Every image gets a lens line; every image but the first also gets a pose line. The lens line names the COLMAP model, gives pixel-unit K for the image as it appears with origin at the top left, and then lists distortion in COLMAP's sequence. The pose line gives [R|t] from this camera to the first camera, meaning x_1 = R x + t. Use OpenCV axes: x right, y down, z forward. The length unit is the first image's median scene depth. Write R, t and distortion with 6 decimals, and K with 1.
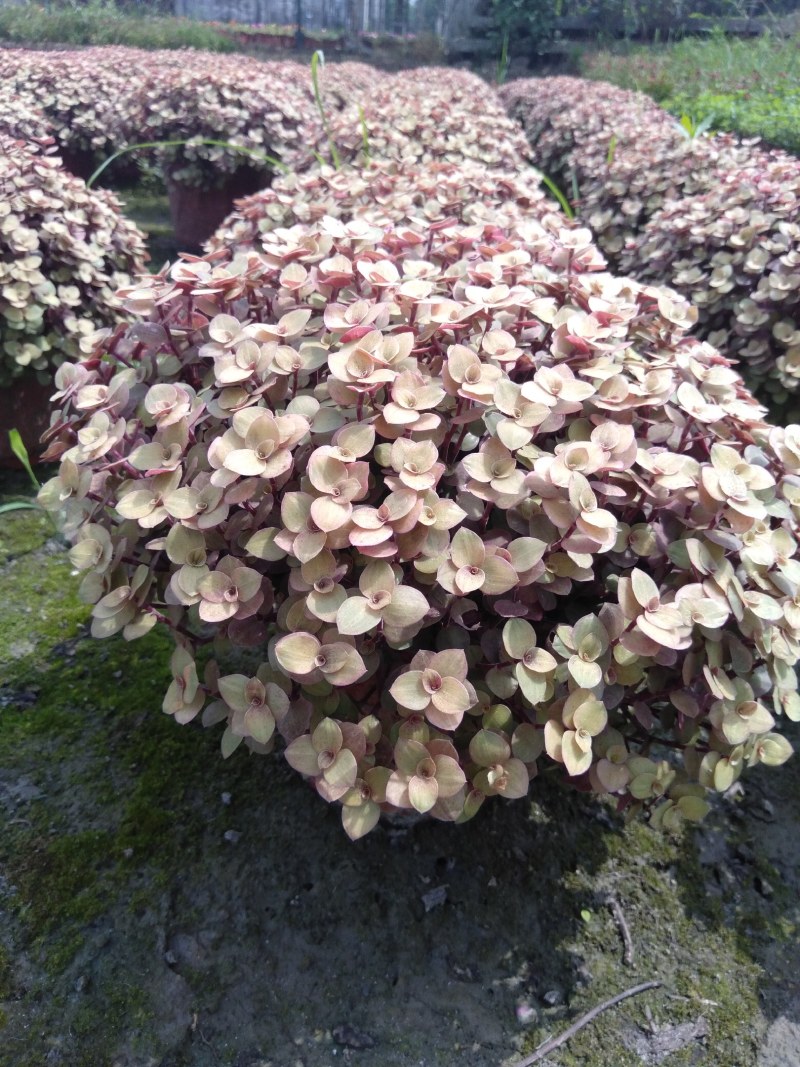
lens RADIAL K [[821.2, 0, 400.0], [0, 821.2, 533.5], [0, 0, 1]] dist [-0.016417, -0.007764]
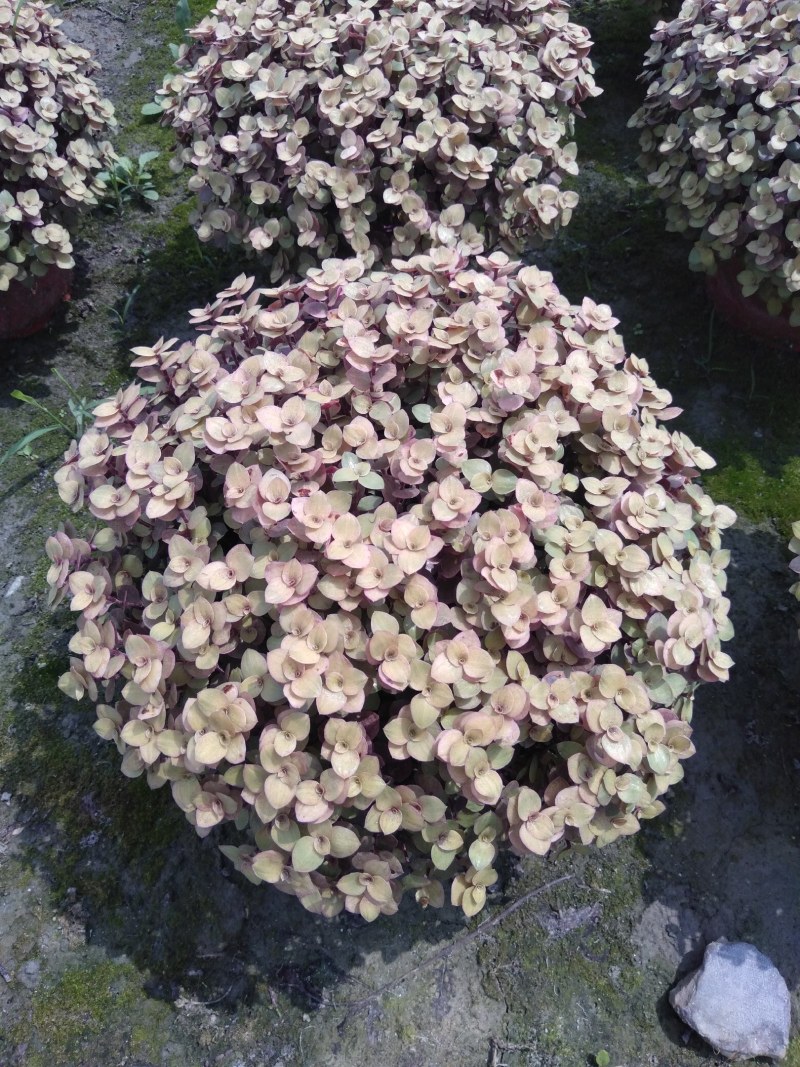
lens RADIAL K [[807.5, 0, 400.0], [0, 807.5, 533.5], [0, 0, 1]] dist [-0.012874, -0.000914]
pose [[0.997279, -0.022331, -0.070251, 0.134867], [0.052976, 0.879806, 0.472371, -0.642763], [0.051259, -0.474807, 0.878596, 0.047600]]
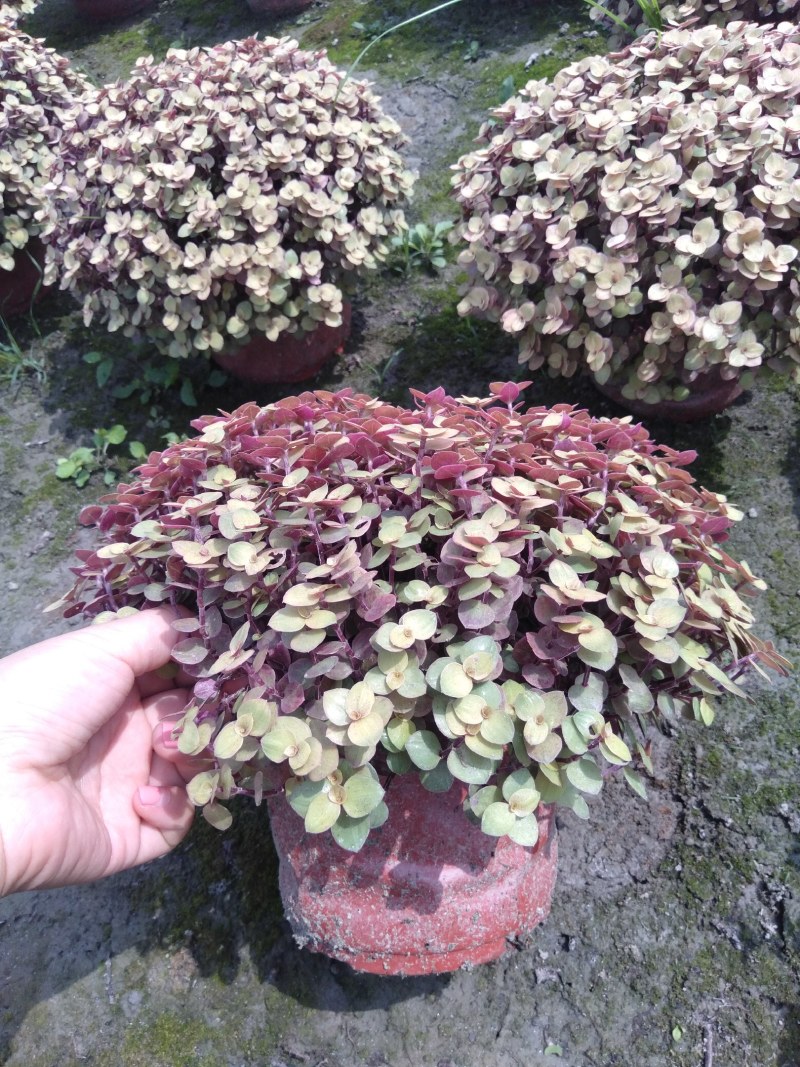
lens RADIAL K [[807.5, 0, 400.0], [0, 807.5, 533.5], [0, 0, 1]] dist [-0.012874, -0.000914]
pose [[0.909110, 0.156142, -0.386186, 0.215587], [0.011454, 0.917369, 0.397873, -0.656335], [0.416399, -0.366133, 0.832201, 0.188730]]
